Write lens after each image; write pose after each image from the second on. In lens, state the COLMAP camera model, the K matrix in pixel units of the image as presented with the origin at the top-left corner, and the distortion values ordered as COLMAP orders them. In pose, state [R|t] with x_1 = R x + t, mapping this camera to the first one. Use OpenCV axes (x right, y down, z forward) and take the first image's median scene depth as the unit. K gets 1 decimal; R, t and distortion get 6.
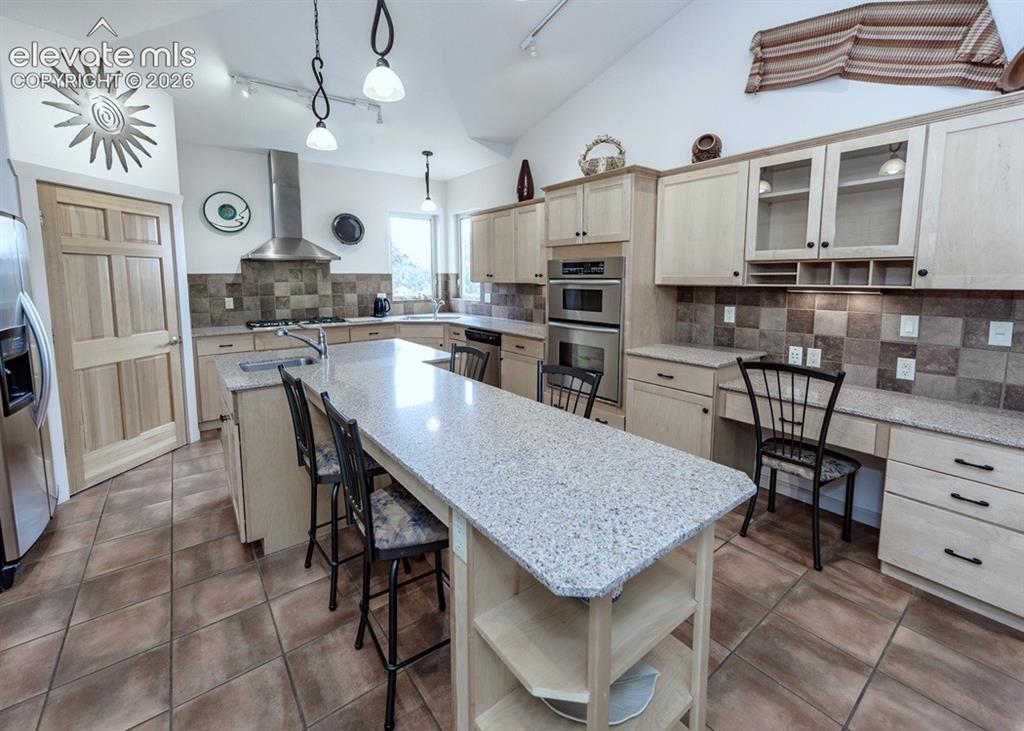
lens RADIAL K [[424.3, 0, 509.6], [0, 424.3, 317.6], [0, 0, 1]] dist [0.002191, -0.000022]
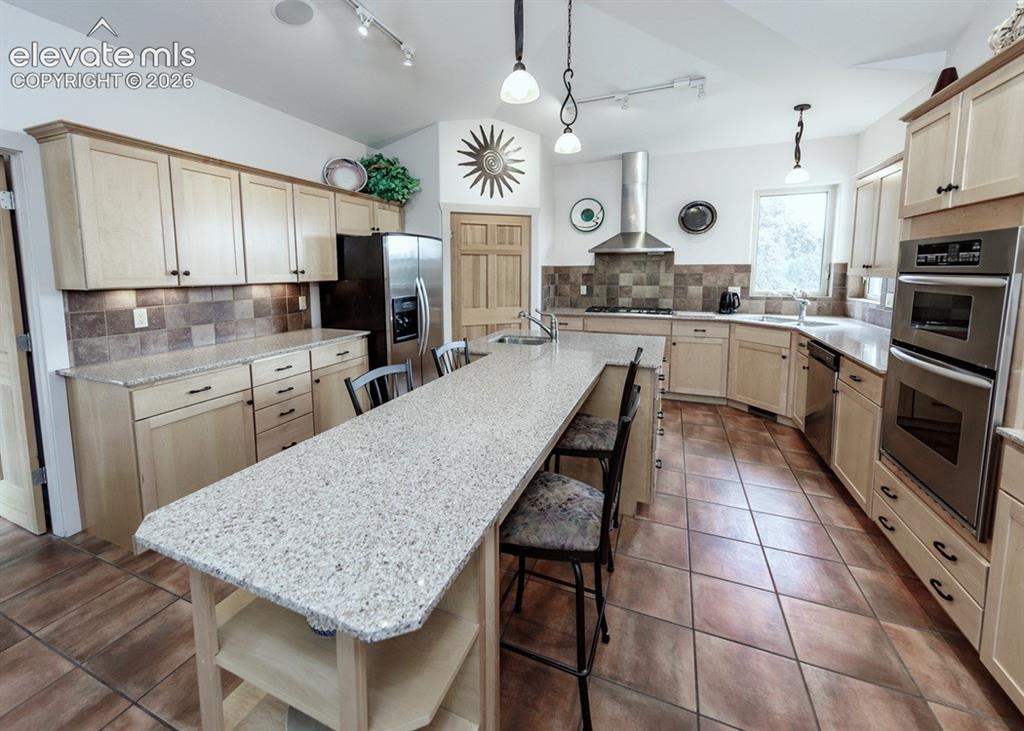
lens RADIAL K [[419.9, 0, 507.2], [0, 419.9, 311.0], [0, 0, 1]] dist [0.004287, 0.000066]
pose [[0.501100, 0.089031, -0.860798, 0.271448], [-0.081234, 0.995141, 0.055636, -0.023009], [0.861568, 0.042047, 0.505897, 0.202133]]
